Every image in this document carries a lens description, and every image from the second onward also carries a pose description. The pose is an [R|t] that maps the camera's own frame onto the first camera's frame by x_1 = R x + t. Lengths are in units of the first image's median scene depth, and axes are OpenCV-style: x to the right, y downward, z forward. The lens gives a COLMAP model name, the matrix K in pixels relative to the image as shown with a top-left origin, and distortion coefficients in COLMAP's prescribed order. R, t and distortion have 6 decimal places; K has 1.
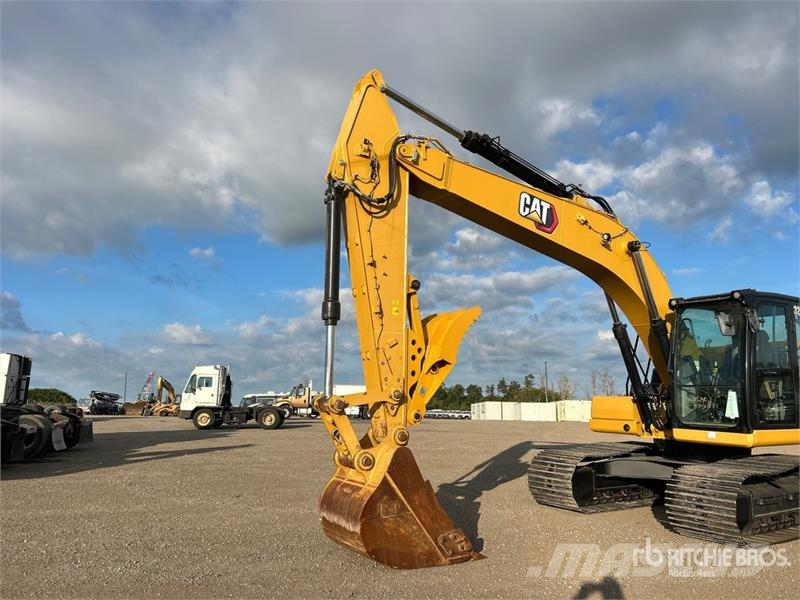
lens RADIAL K [[614.7, 0, 394.7], [0, 614.7, 300.9], [0, 0, 1]] dist [0.065147, -0.095909]
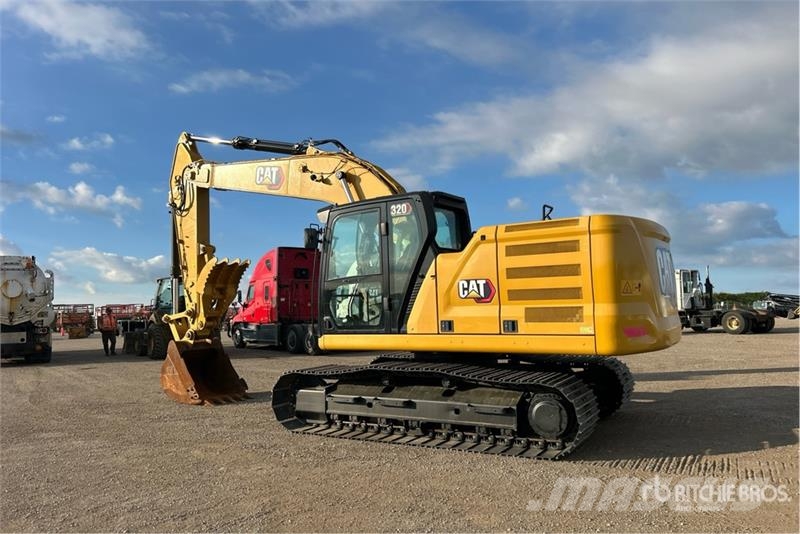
lens RADIAL K [[613.2, 0, 400.0], [0, 613.2, 267.0], [0, 0, 1]] dist [0.057899, -0.078020]
pose [[0.424264, -0.082194, -0.901801, 1.610041], [0.171742, 0.985101, -0.008987, 0.119302], [0.889103, -0.151064, 0.432059, 0.648571]]
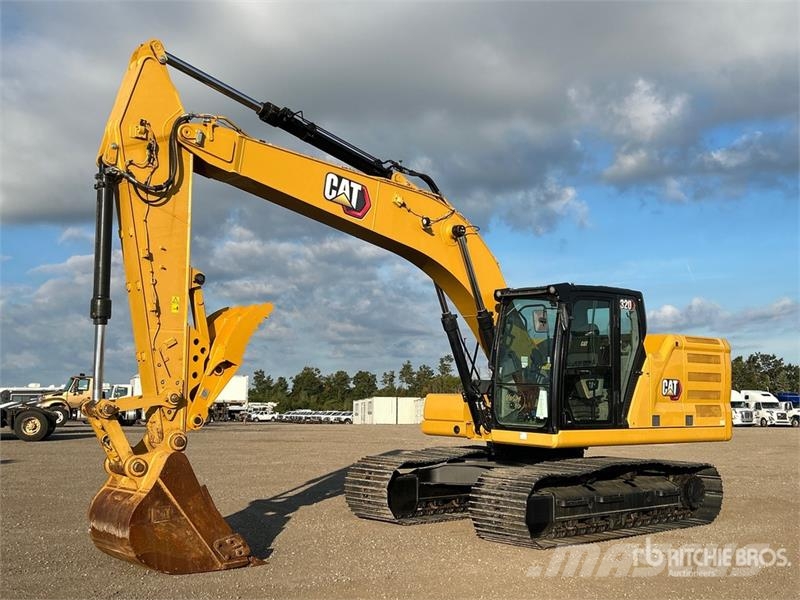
lens RADIAL K [[957.0, 0, 401.6], [0, 957.0, 307.5], [0, 0, 1]] dist [0.181270, -0.636124]
pose [[0.986409, 0.011280, 0.163921, 0.084481], [-0.022534, 0.997501, 0.066955, -0.076464], [-0.162756, -0.069739, 0.984199, -0.413712]]
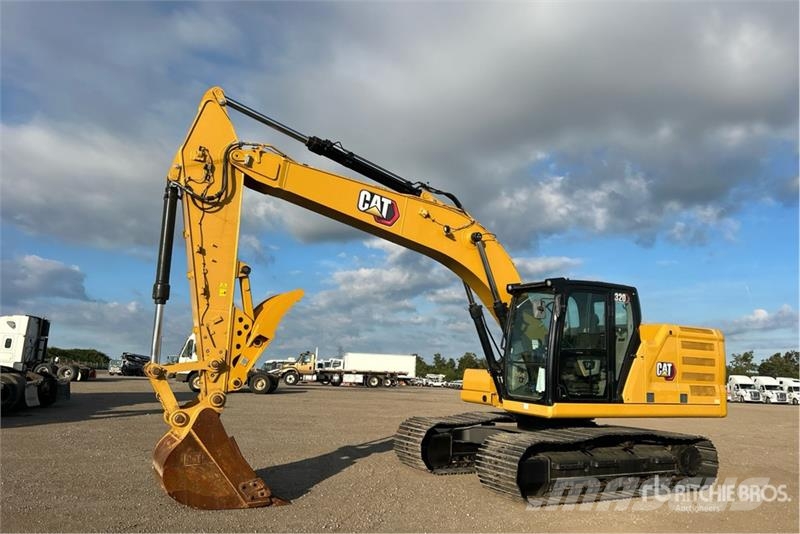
lens RADIAL K [[613.2, 0, 400.0], [0, 613.2, 267.0], [0, 0, 1]] dist [0.057899, -0.078020]
pose [[0.998753, 0.020021, -0.045744, 0.333605], [-0.020265, 0.999783, -0.004865, -0.028582], [0.045637, 0.005786, 0.998941, -0.135976]]
